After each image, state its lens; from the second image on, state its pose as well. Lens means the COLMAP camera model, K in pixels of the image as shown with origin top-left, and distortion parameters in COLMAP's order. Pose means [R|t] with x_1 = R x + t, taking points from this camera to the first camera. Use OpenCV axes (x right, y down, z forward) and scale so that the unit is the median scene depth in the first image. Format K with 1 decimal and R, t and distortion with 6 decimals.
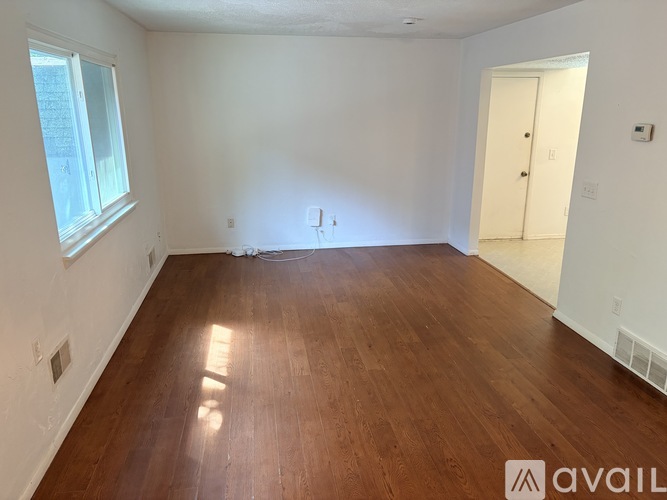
lens RADIAL K [[510.5, 0, 333.5], [0, 510.5, 250.0], [0, 0, 1]] dist [0.049149, -0.072904]
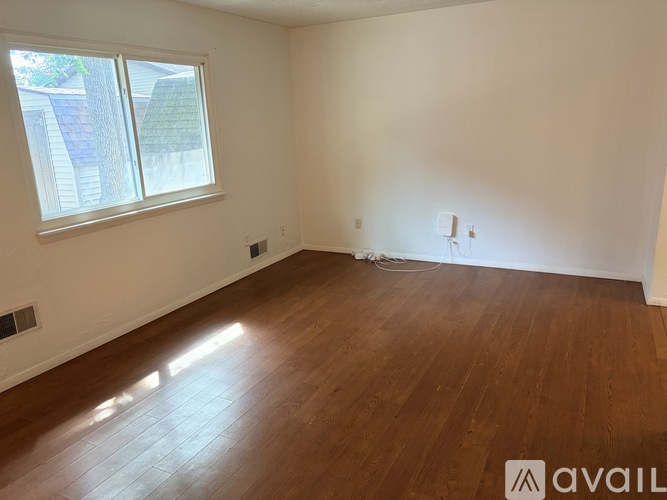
lens RADIAL K [[508.8, 0, 317.5], [0, 508.8, 241.5], [0, 0, 1]] dist [0.085202, -0.078721]
pose [[0.784764, 0.106681, -0.610544, 0.367516], [-0.119450, 0.992641, 0.019910, -0.034985], [0.608175, 0.057305, 0.791732, 0.261192]]
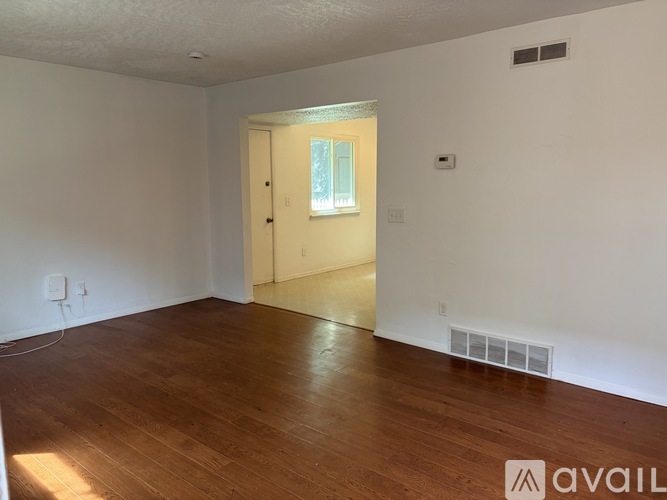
lens RADIAL K [[510.5, 0, 333.5], [0, 510.5, 250.0], [0, 0, 1]] dist [0.049149, -0.072904]
pose [[0.750214, -0.091876, 0.654781, -0.268685], [0.181011, 0.981005, -0.069743, 0.009591], [-0.635935, 0.170845, 0.752594, 0.180616]]
